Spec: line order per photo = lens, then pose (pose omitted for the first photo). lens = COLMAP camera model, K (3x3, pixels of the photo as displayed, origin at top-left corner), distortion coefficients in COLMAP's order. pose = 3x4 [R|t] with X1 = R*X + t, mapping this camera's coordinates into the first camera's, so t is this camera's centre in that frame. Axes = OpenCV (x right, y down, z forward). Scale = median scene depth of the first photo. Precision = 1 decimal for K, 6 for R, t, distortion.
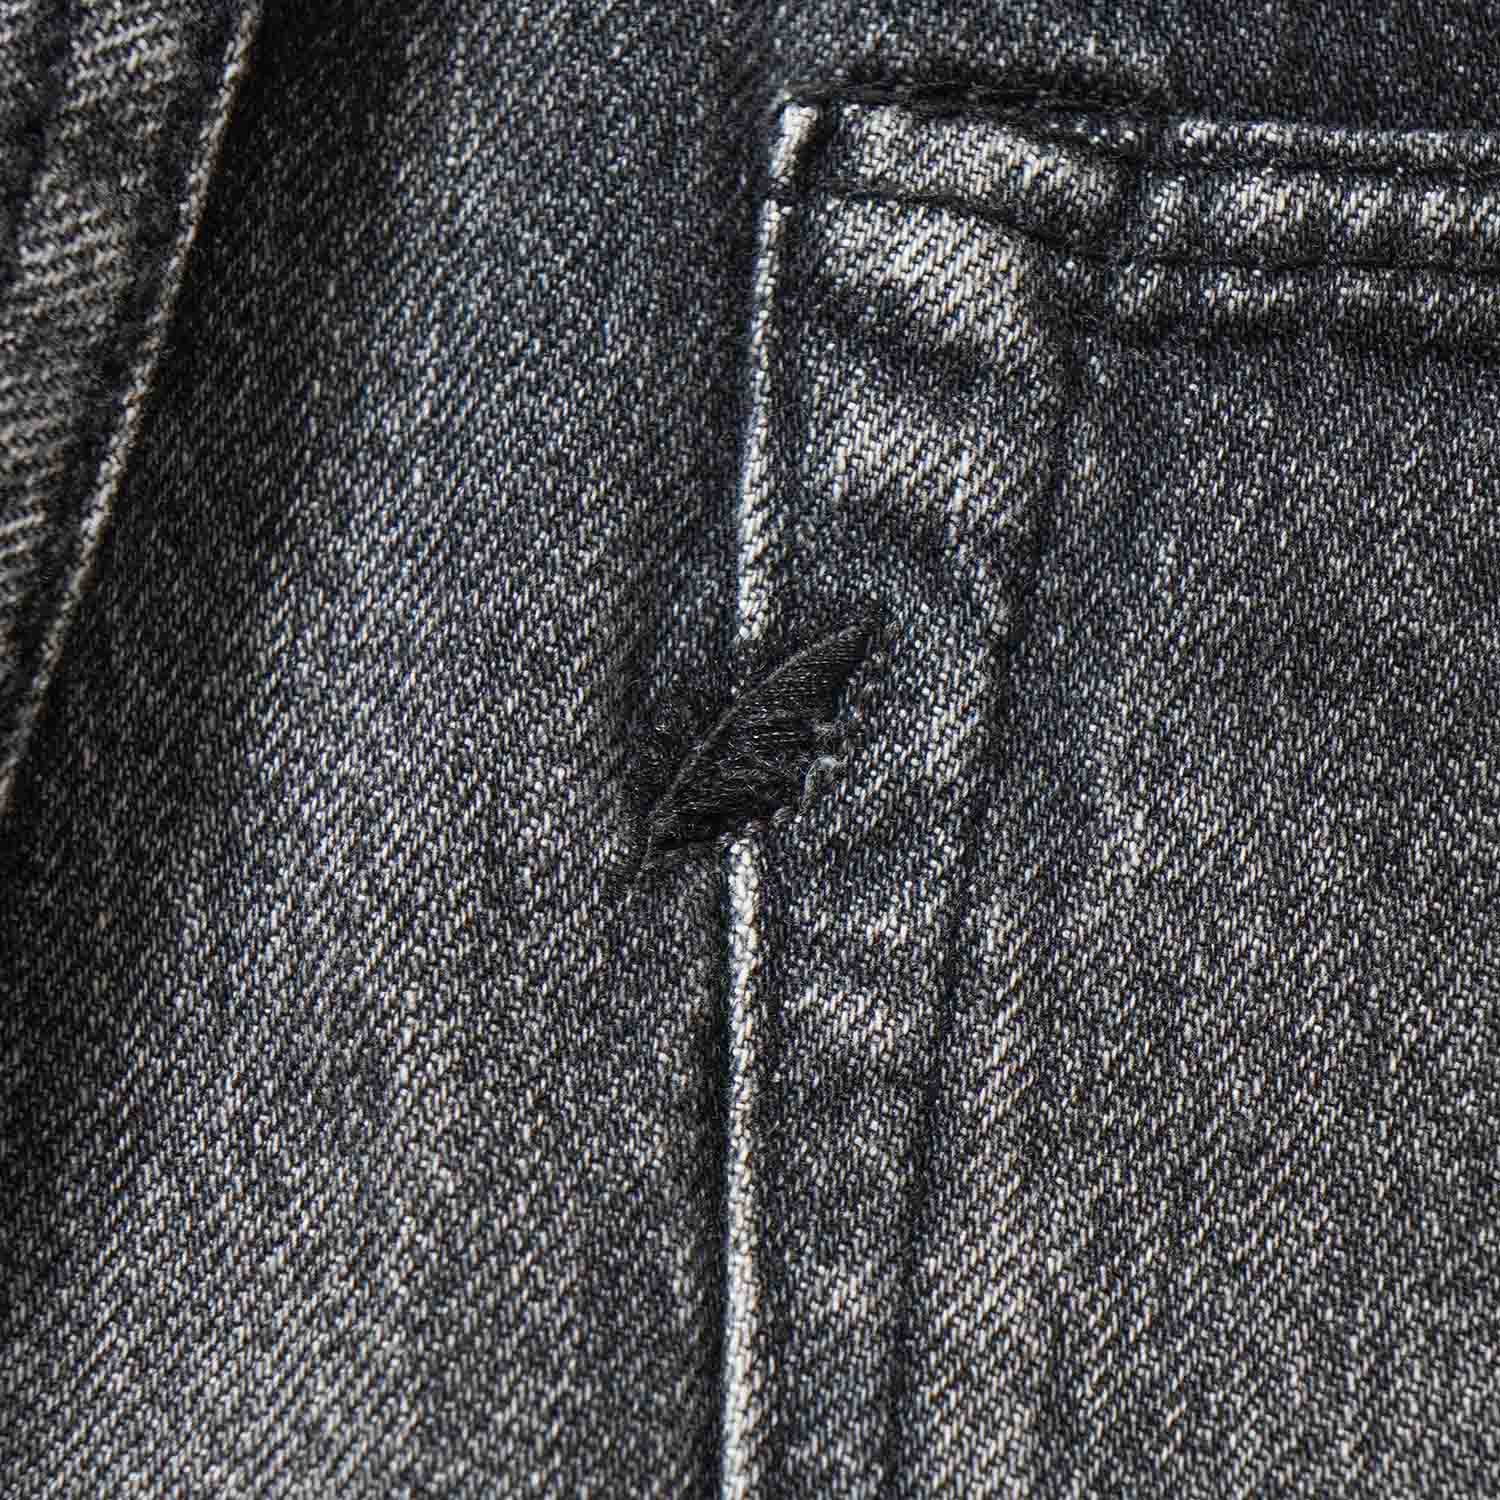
lens RADIAL K [[6385.1, 0, 746.2], [0, 6385.1, 753.3], [0, 0, 1]] dist [-0.038681, 0.000000]
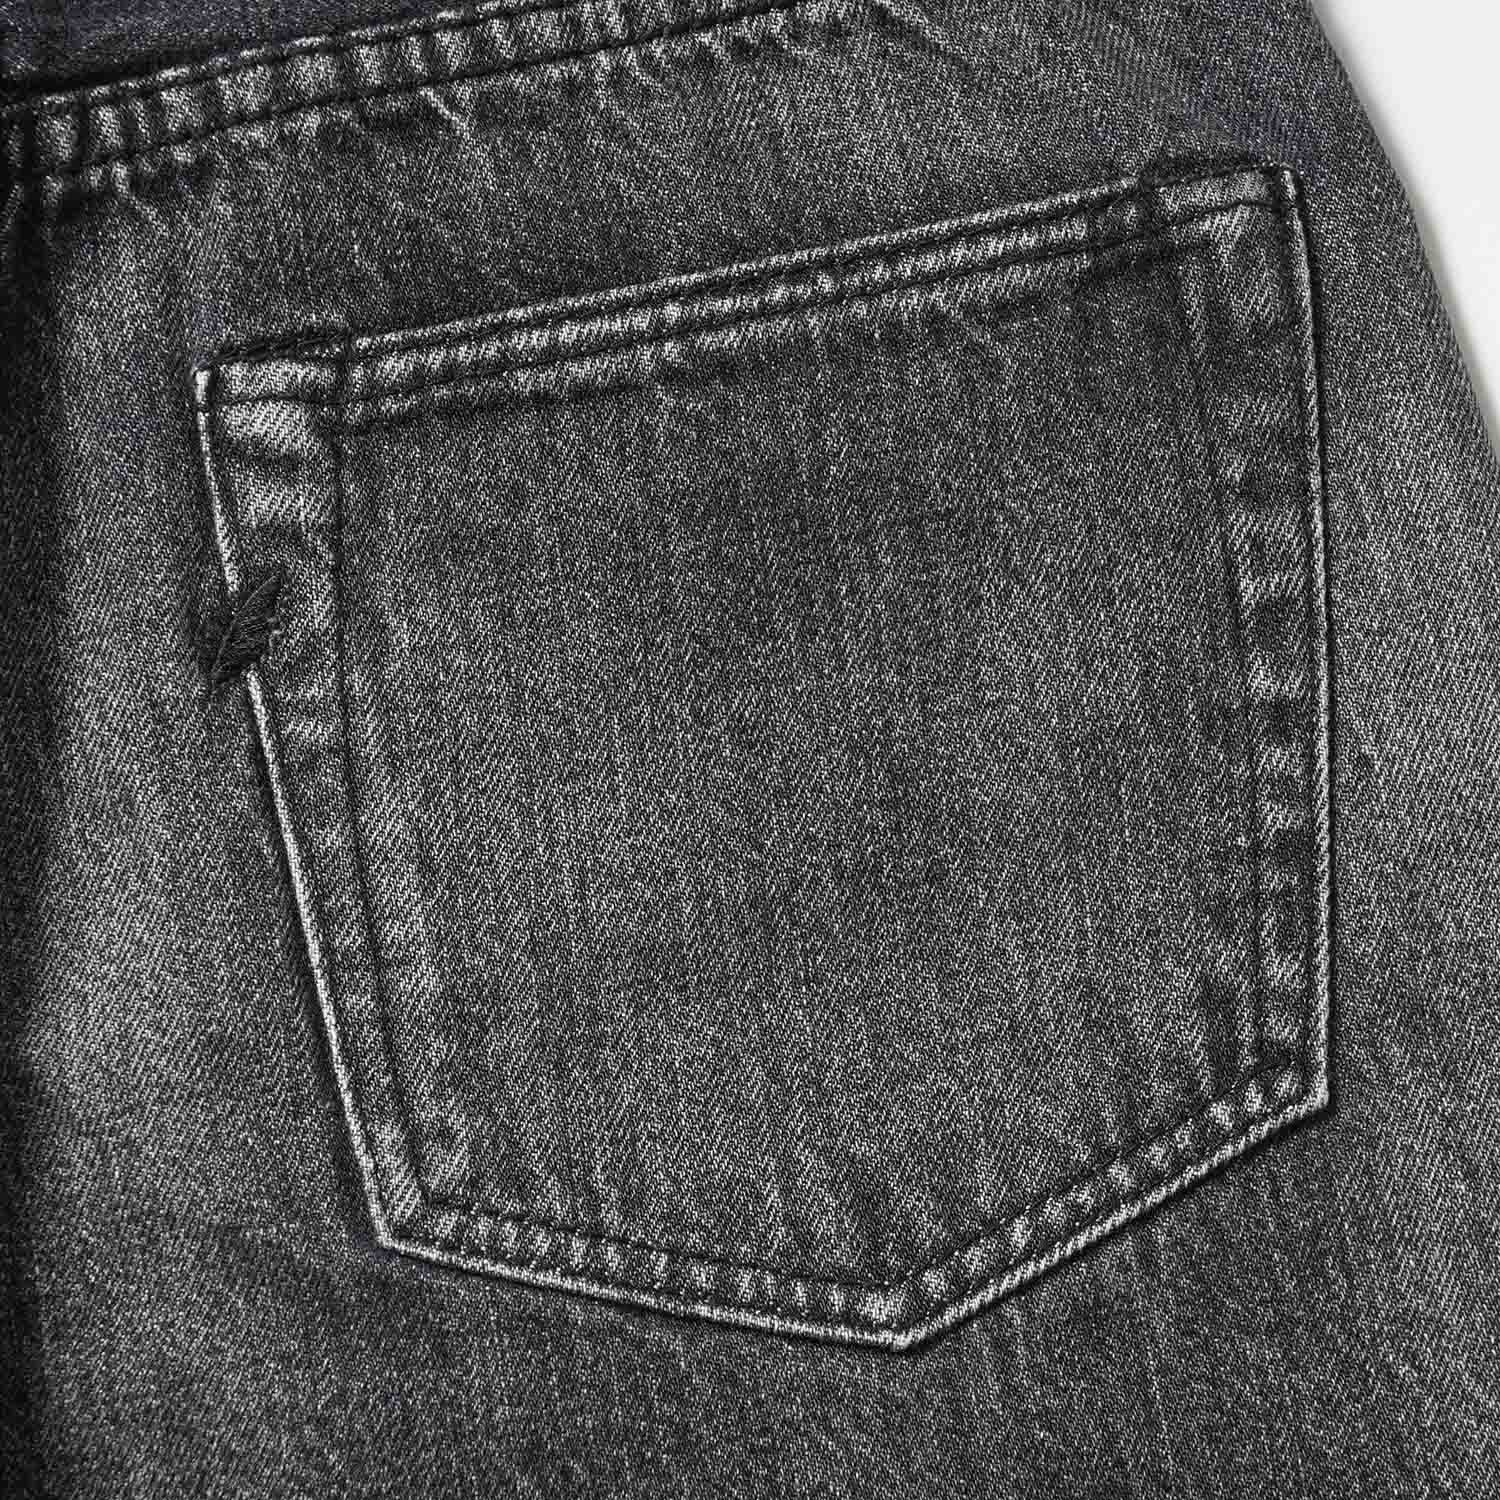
lens RADIAL K [[4659.9, 0, 750.4], [0, 4659.9, 742.8], [0, 0, 1]] dist [-0.178406, 0.000000]
pose [[0.967373, -0.241376, 0.076990, 0.041029], [0.237546, 0.969780, 0.055672, -0.013721], [-0.088101, -0.035566, 0.995476, -0.796342]]
